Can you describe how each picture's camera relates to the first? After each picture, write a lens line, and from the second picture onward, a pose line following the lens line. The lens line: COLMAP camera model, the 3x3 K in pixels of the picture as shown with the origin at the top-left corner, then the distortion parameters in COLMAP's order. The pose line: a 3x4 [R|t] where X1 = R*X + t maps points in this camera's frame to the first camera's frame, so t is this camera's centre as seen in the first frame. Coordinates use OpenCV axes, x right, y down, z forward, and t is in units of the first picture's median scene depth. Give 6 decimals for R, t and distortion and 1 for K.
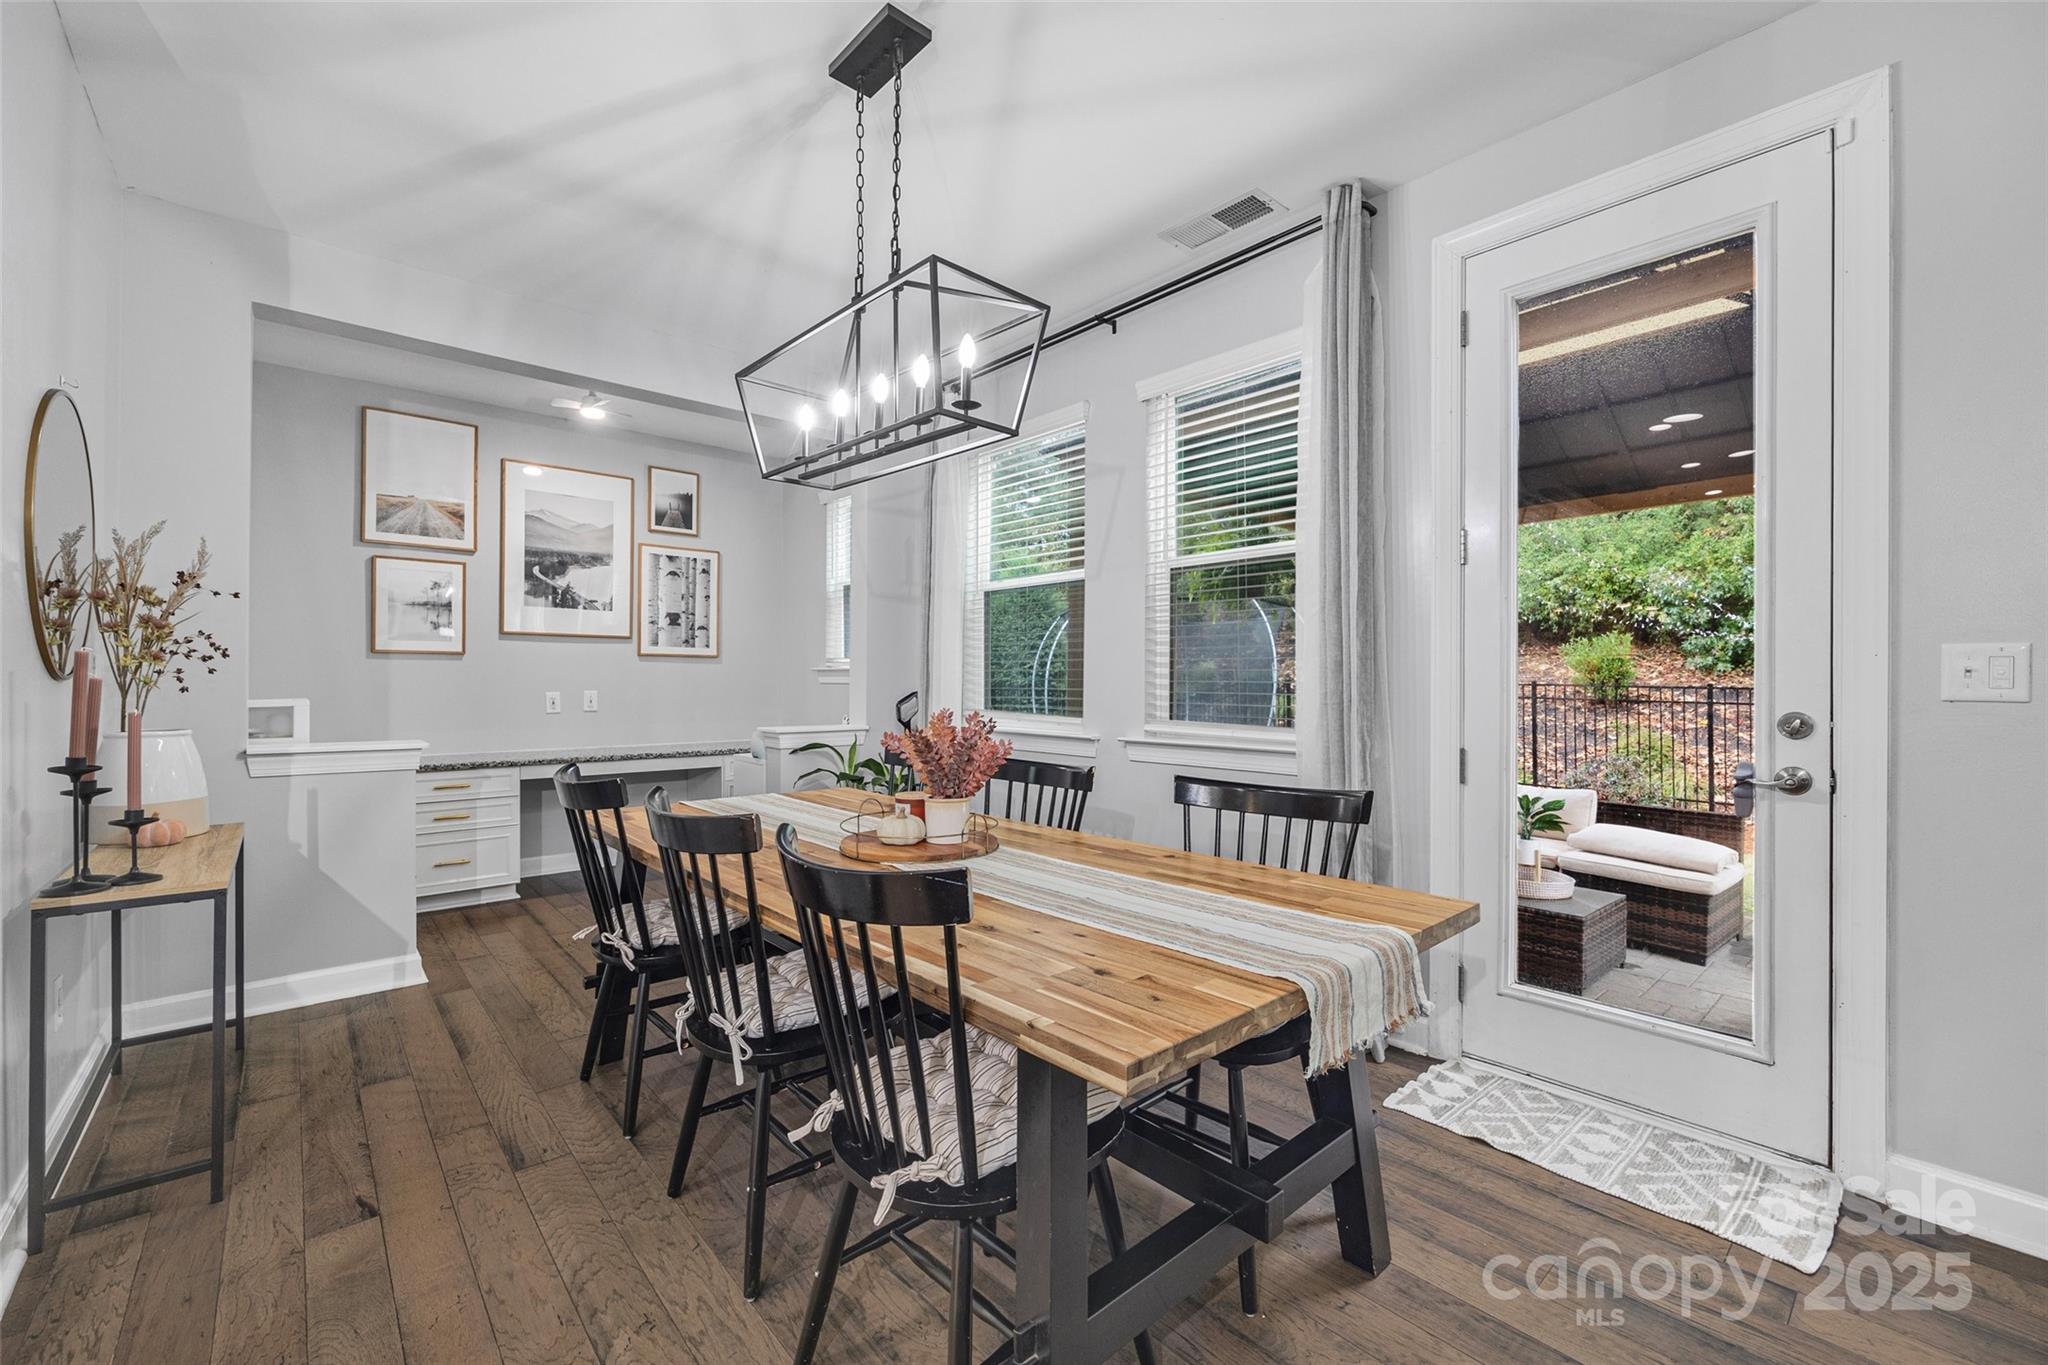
lens RADIAL K [[840.0, 0, 1028.3], [0, 840.0, 691.5], [0, 0, 1]] dist [-0.001025, 0.000061]
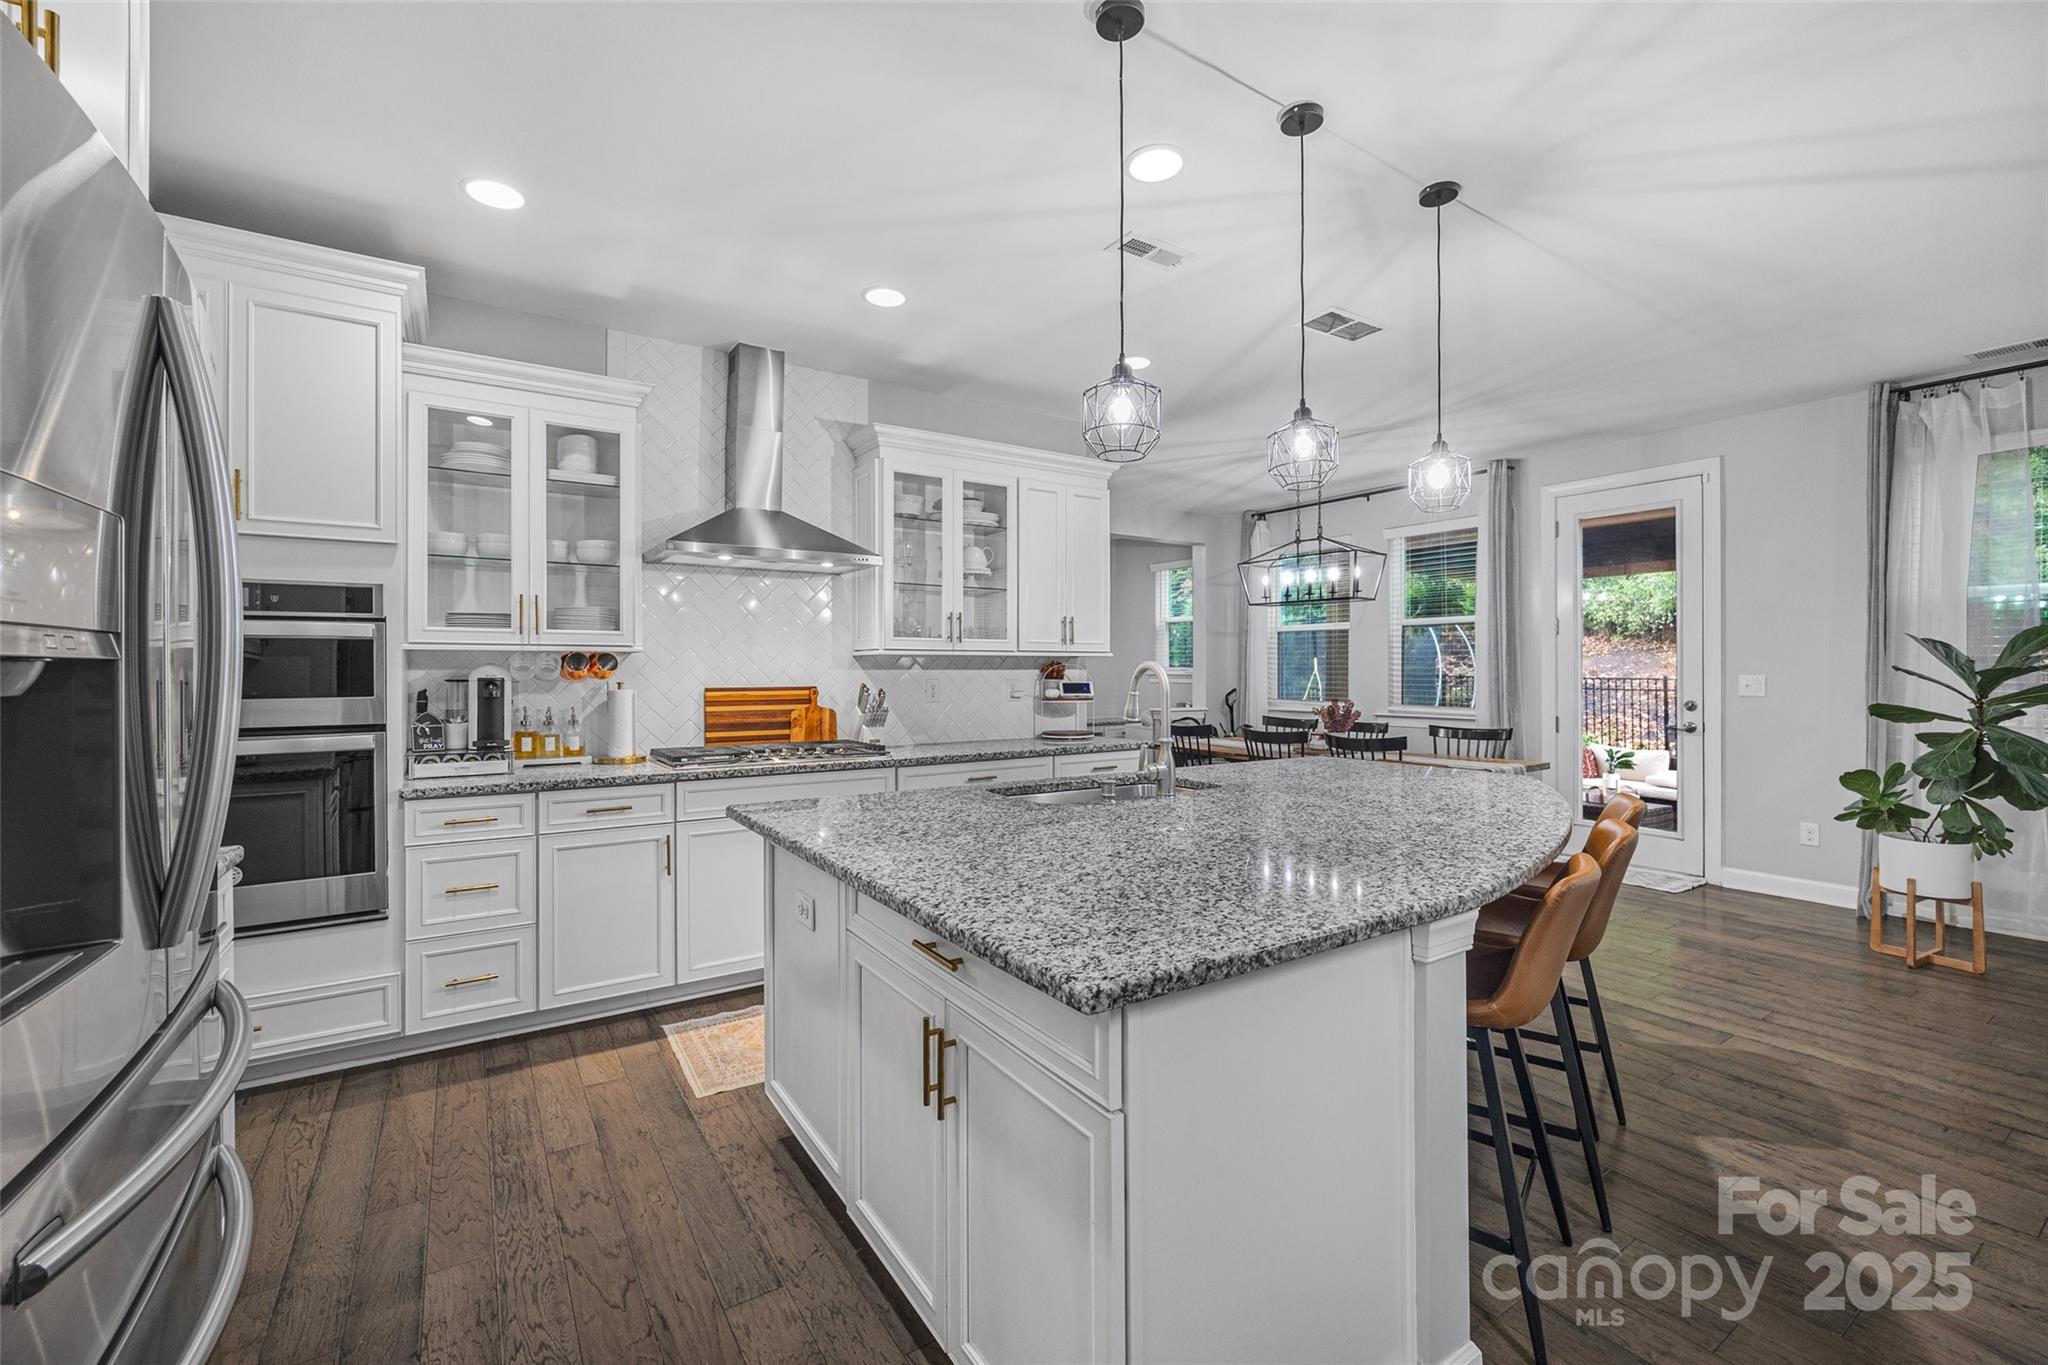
lens RADIAL K [[848.6, 0, 1024.0], [0, 848.6, 682.5], [0, 0, 1]] dist [-0.010911, 0.000027]
pose [[0.989839, -0.000617, -0.142193, -0.410603], [0.000692, 1.000000, 0.000474, -0.018676], [0.142193, -0.000568, 0.989839, -1.036791]]
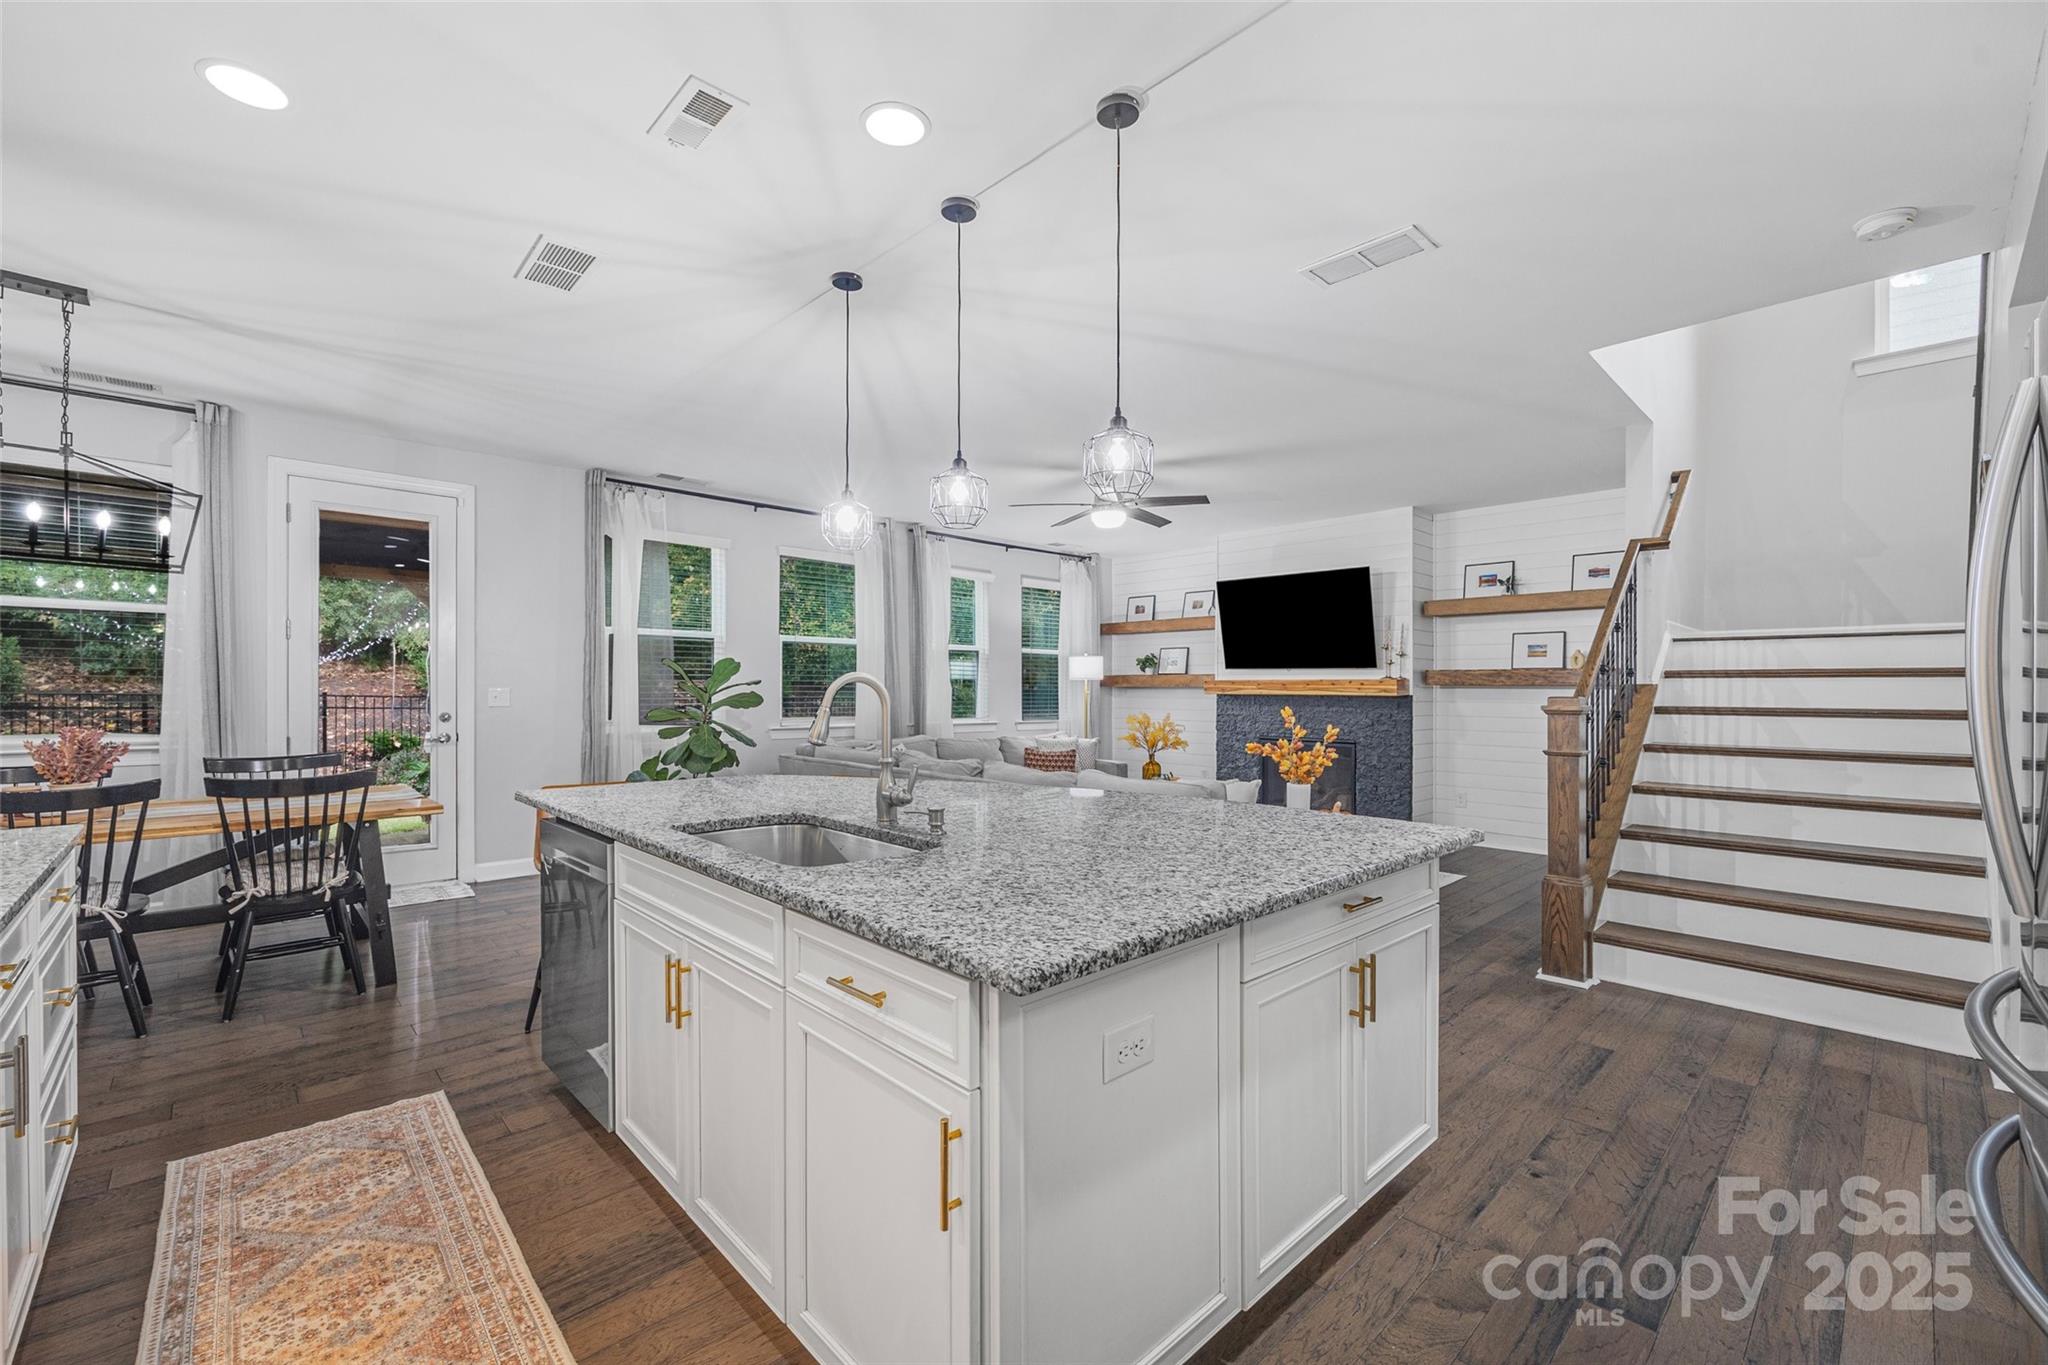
lens RADIAL K [[831.7, 0, 1025.4], [0, 831.7, 673.7], [0, 0, 1]] dist [-0.001037, -0.000204]
pose [[-0.035991, 0.013633, 0.999259, -1.009054], [0.006337, 0.999890, -0.013414, -0.026987], [-0.999332, 0.005850, -0.036074, -0.414022]]
